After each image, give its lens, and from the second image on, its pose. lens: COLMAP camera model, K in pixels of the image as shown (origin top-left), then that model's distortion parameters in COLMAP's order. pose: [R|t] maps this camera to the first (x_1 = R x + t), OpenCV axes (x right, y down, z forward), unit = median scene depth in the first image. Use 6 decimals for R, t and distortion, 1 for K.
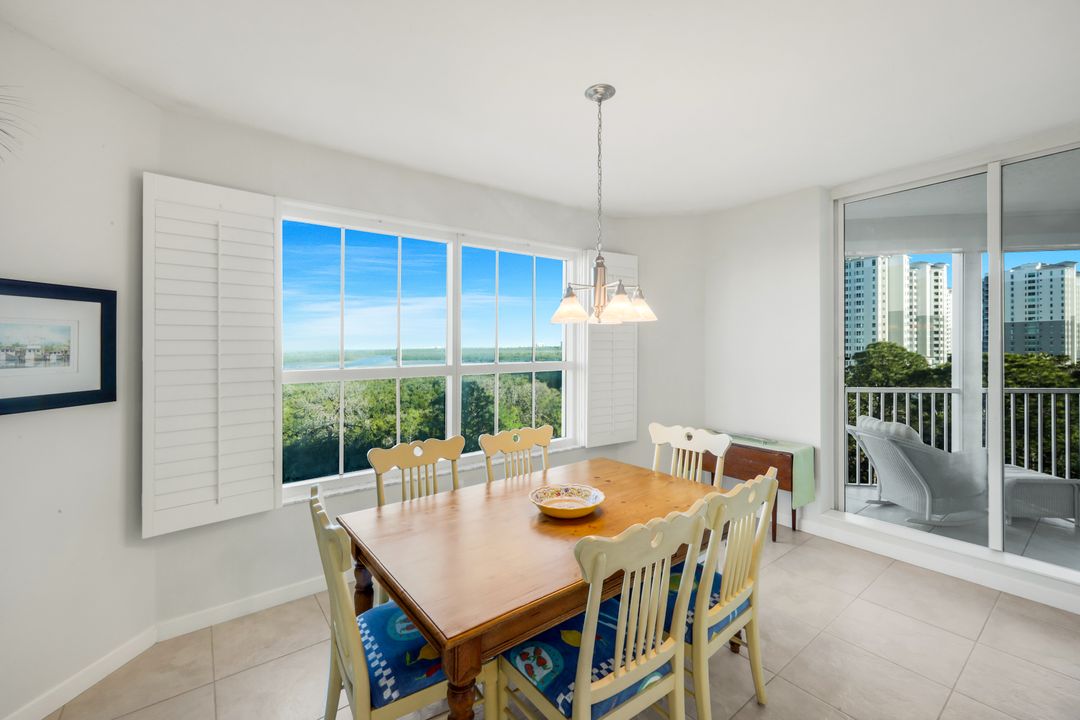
lens RADIAL K [[442.8, 0, 533.7], [0, 442.8, 346.5], [0, 0, 1]] dist [-0.000026, -0.000450]
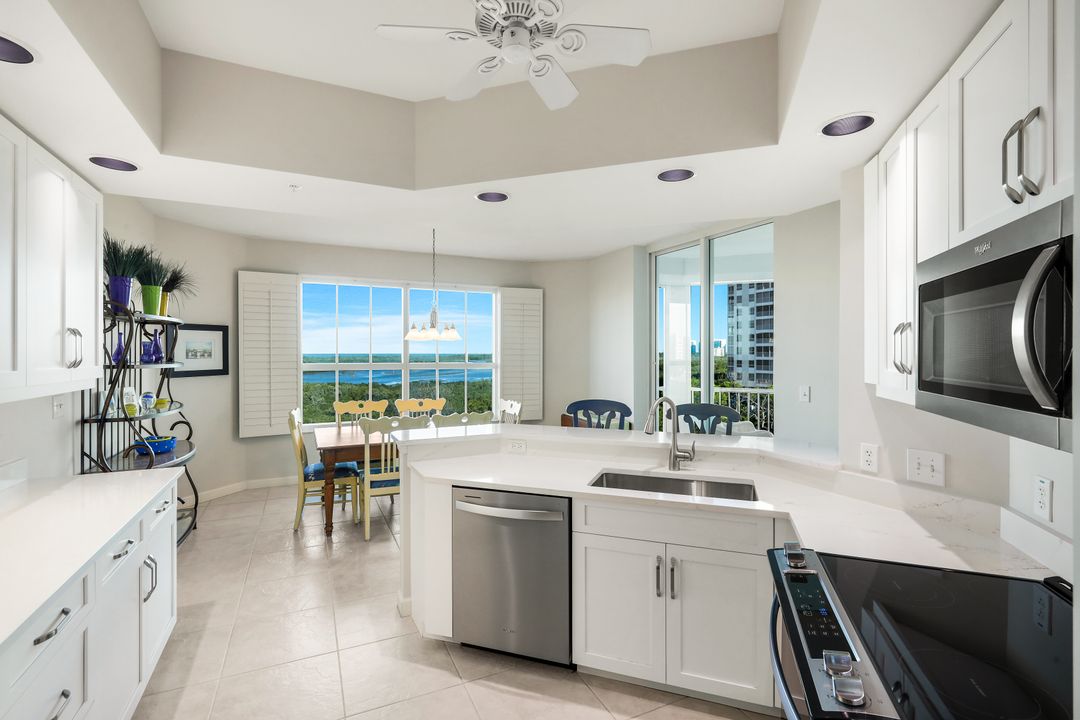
lens RADIAL K [[491.6, 0, 524.6], [0, 491.6, 364.8], [0, 0, 1]] dist [0.006780, 0.000249]
pose [[0.978395, 0.014947, -0.206204, 1.019892], [-0.009646, 0.999597, 0.026689, -0.008848], [0.206520, -0.024124, 0.978145, -1.111492]]
